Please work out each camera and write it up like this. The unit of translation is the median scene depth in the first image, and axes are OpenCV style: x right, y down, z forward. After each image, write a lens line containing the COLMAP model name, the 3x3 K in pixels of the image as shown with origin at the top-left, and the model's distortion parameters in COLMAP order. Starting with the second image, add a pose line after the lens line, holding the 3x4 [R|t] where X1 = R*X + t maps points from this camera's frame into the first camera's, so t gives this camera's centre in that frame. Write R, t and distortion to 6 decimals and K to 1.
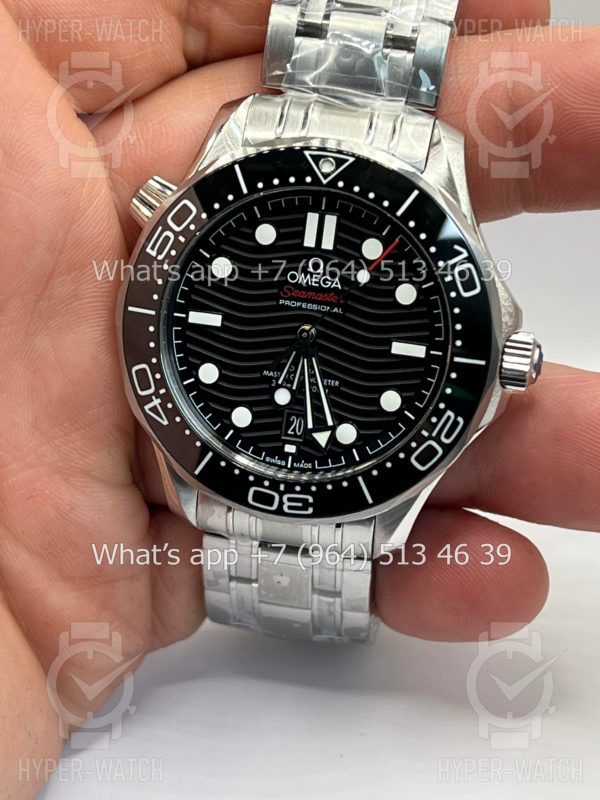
lens RADIAL K [[1853.5, 0, 289.9], [0, 1853.5, 386.8], [0, 0, 1]] dist [0.300024, 0.000000]
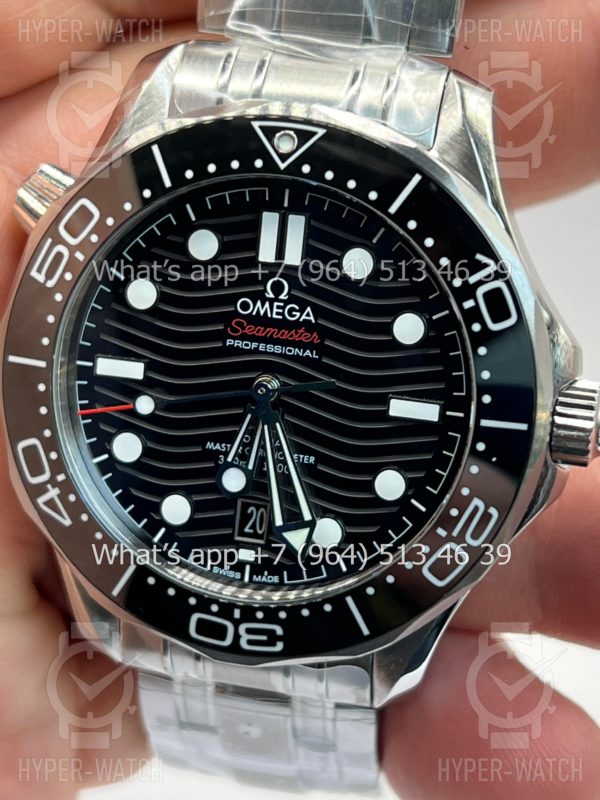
lens RADIAL K [[1853.5, 0, 300.7], [0, 1853.5, 395.7], [0, 0, 1]] dist [0.300024, 0.000000]
pose [[0.998428, -0.026543, -0.049361, 0.055420], [0.026989, 0.999600, 0.008395, -0.031476], [0.049118, -0.009714, 0.998746, 0.315279]]
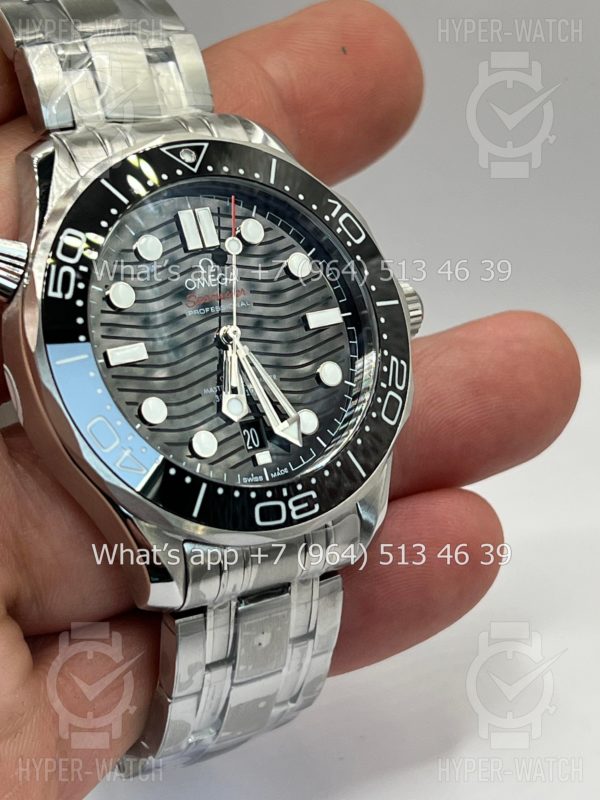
lens RADIAL K [[1853.5, 0, 291.2], [0, 1853.5, 374.1], [0, 0, 1]] dist [0.300024, 0.000000]
pose [[0.722132, -0.255333, 0.642908, -0.562963], [0.444644, 0.883289, -0.148636, 0.138293], [-0.529922, 0.393200, 0.751383, 0.303961]]
